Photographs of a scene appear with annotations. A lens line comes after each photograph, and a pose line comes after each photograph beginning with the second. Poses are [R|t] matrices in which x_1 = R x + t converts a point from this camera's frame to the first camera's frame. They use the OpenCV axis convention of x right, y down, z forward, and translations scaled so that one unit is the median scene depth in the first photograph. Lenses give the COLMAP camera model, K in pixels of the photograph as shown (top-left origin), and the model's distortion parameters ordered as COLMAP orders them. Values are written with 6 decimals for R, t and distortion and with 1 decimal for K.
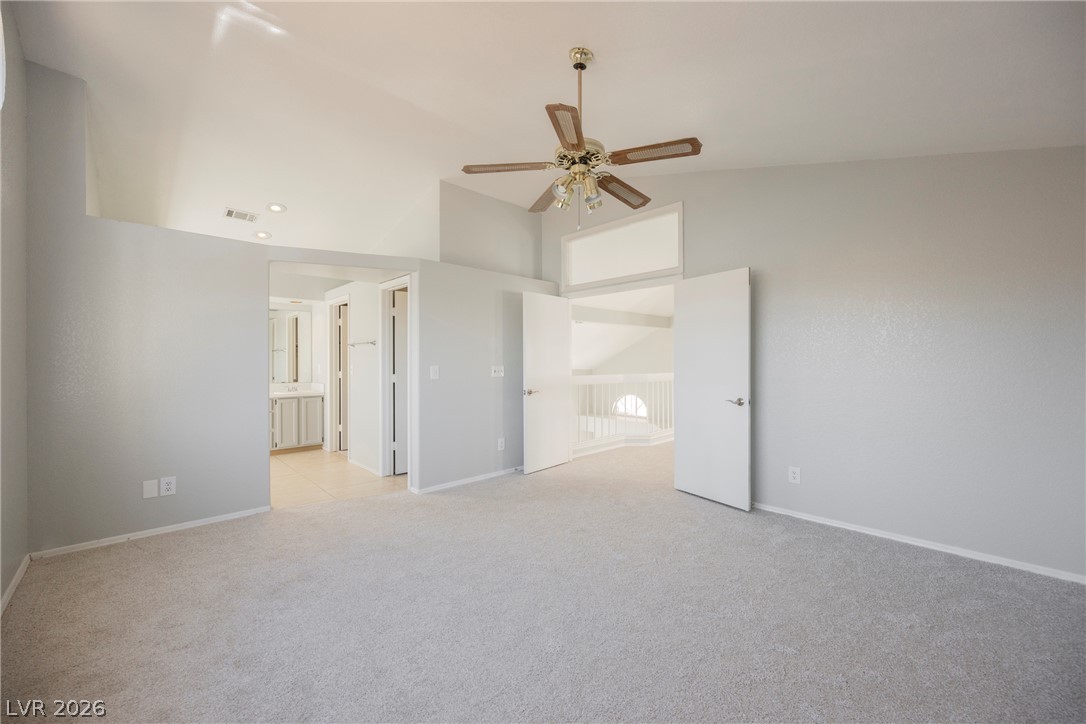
lens RADIAL K [[429.6, 0, 543.1], [0, 429.6, 362.1], [0, 0, 1]] dist [-0.000444, -0.000084]
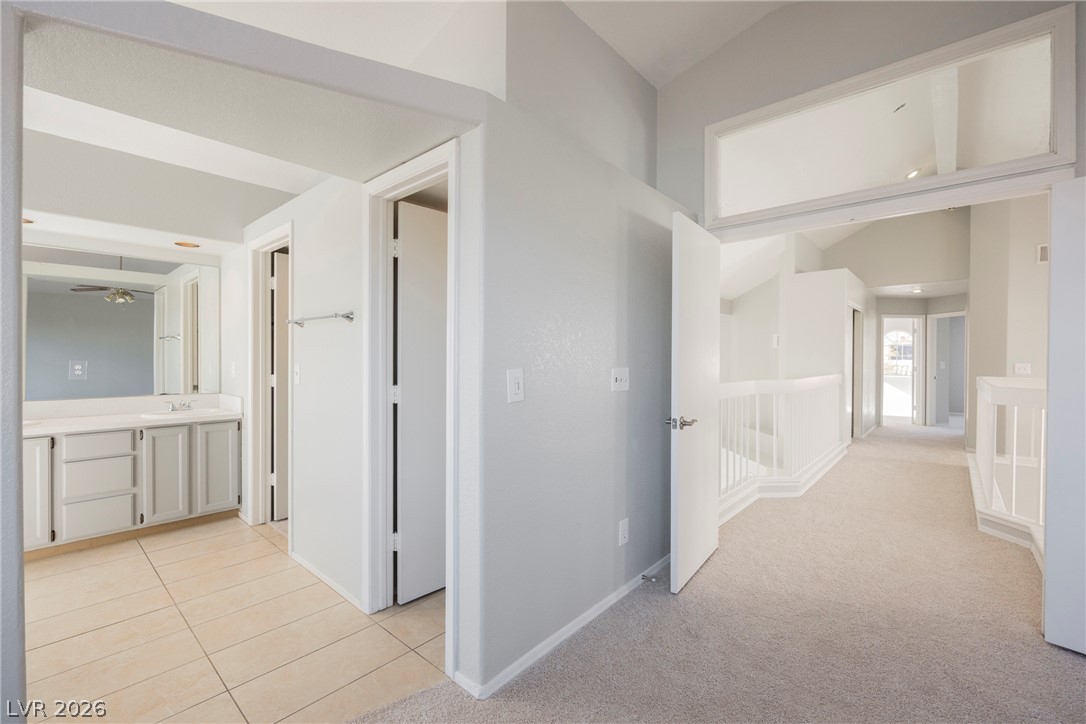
lens RADIAL K [[462.5, 0, 542.8], [0, 462.5, 360.5], [0, 0, 1]] dist [-0.001605, -0.000049]
pose [[0.996413, 0.005754, 0.084429, -0.192541], [-0.006102, 0.999974, 0.003867, -0.000806], [-0.084404, -0.004368, 0.996422, 0.411094]]
